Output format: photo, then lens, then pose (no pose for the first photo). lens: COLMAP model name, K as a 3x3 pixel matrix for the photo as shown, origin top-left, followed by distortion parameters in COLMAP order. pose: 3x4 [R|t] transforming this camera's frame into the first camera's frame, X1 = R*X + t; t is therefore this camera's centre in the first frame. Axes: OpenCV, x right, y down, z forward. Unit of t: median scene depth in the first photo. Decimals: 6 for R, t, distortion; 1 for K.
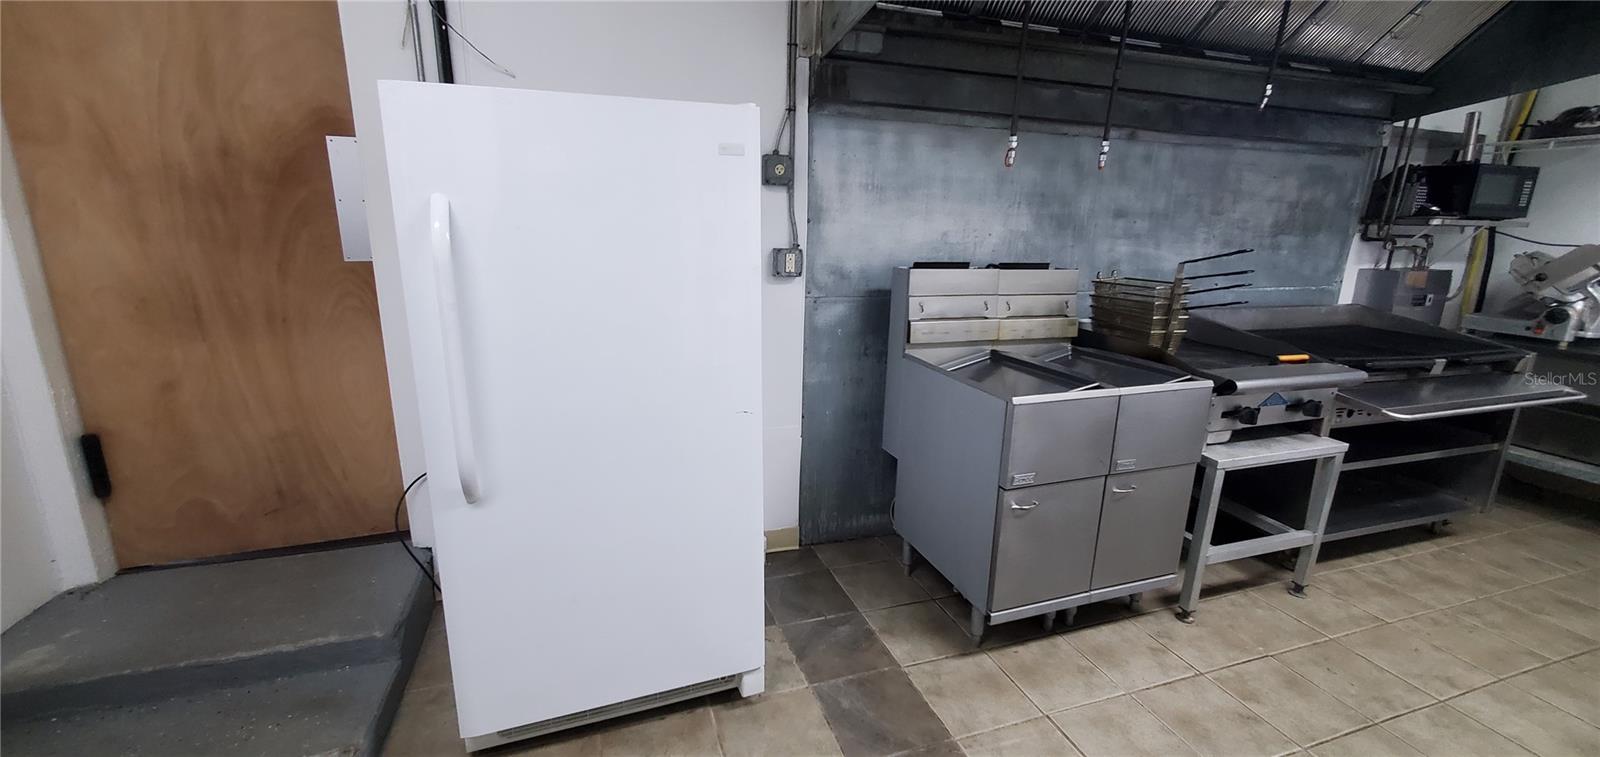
lens RADIAL K [[632.8, 0, 795.7], [0, 632.8, 368.8], [0, 0, 1]] dist [0.005922, -0.001408]
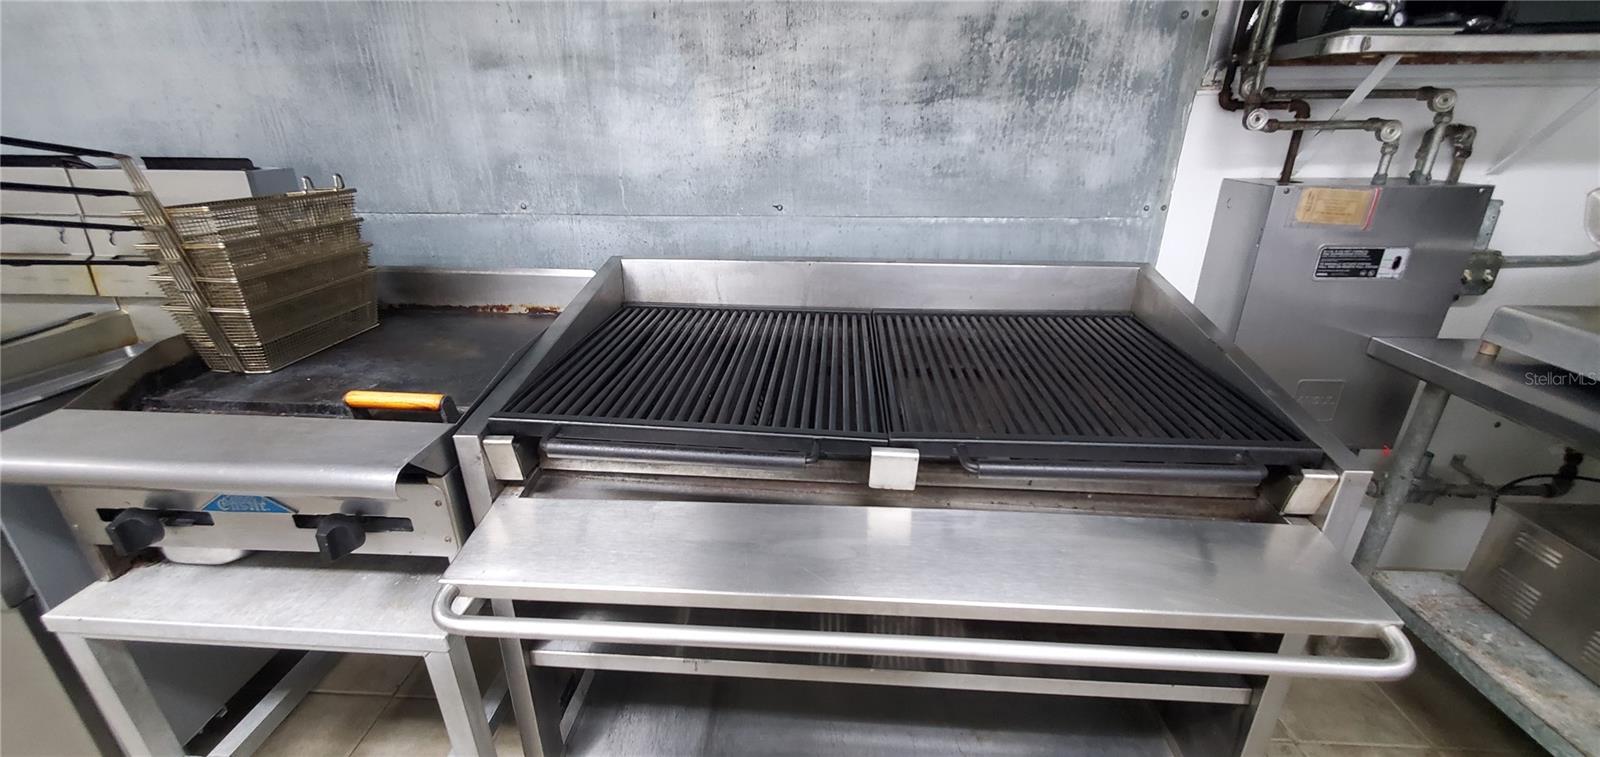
lens RADIAL K [[632.8, 0, 792.0], [0, 632.8, 363.8], [0, 0, 1]] dist [0.005922, -0.001408]
pose [[0.928765, 0.115867, -0.352095, 0.888631], [-0.066397, 0.986529, 0.149503, -0.090110], [0.364675, -0.115475, 0.923947, 0.553541]]
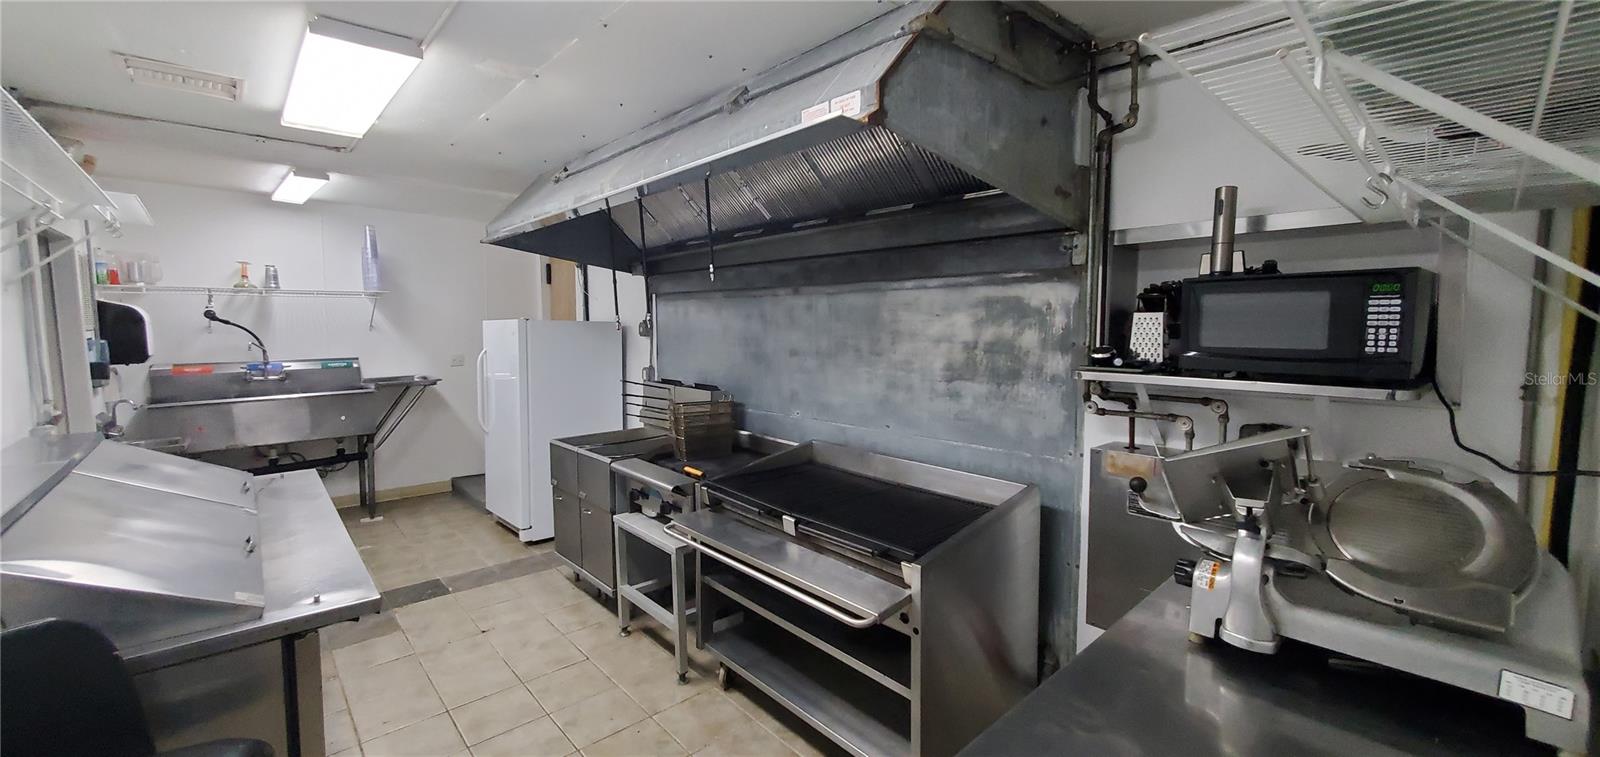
lens RADIAL K [[632.8, 0, 798.6], [0, 632.8, 373.6], [0, 0, 1]] dist [0.005922, -0.001408]
pose [[0.394022, 0.051833, -0.917638, 1.528896], [-0.202397, 0.978793, -0.031619, -0.158605], [0.896539, 0.198186, 0.396157, 0.503887]]
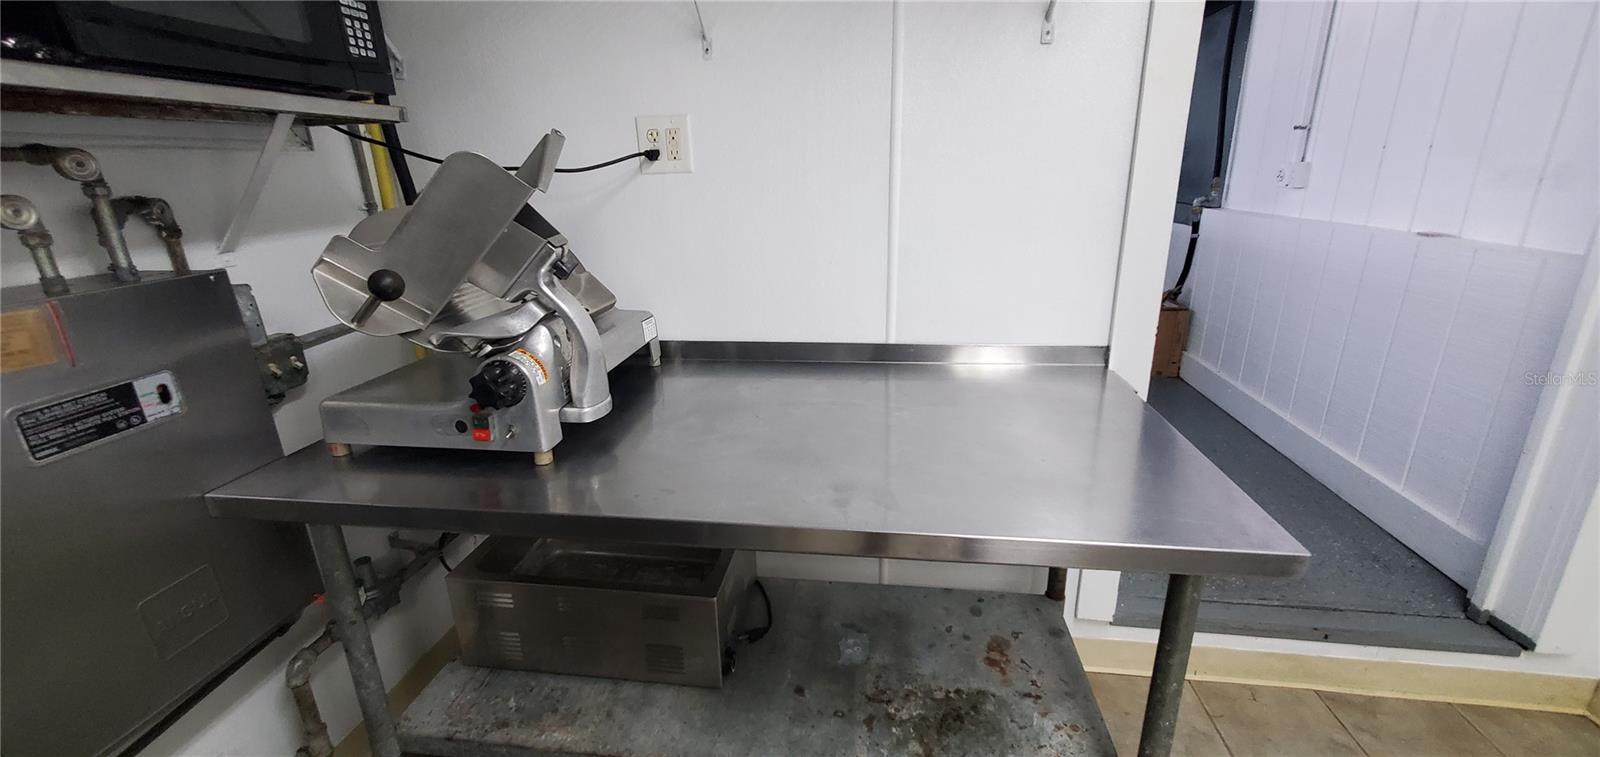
lens RADIAL K [[632.8, 0, 811.5], [0, 632.8, 371.8], [0, 0, 1]] dist [0.005922, -0.001408]
pose [[0.443139, -0.308019, 0.841874, 0.998140], [0.239605, 0.945647, 0.219866, -0.123281], [-0.863839, 0.104286, 0.492856, 0.702610]]
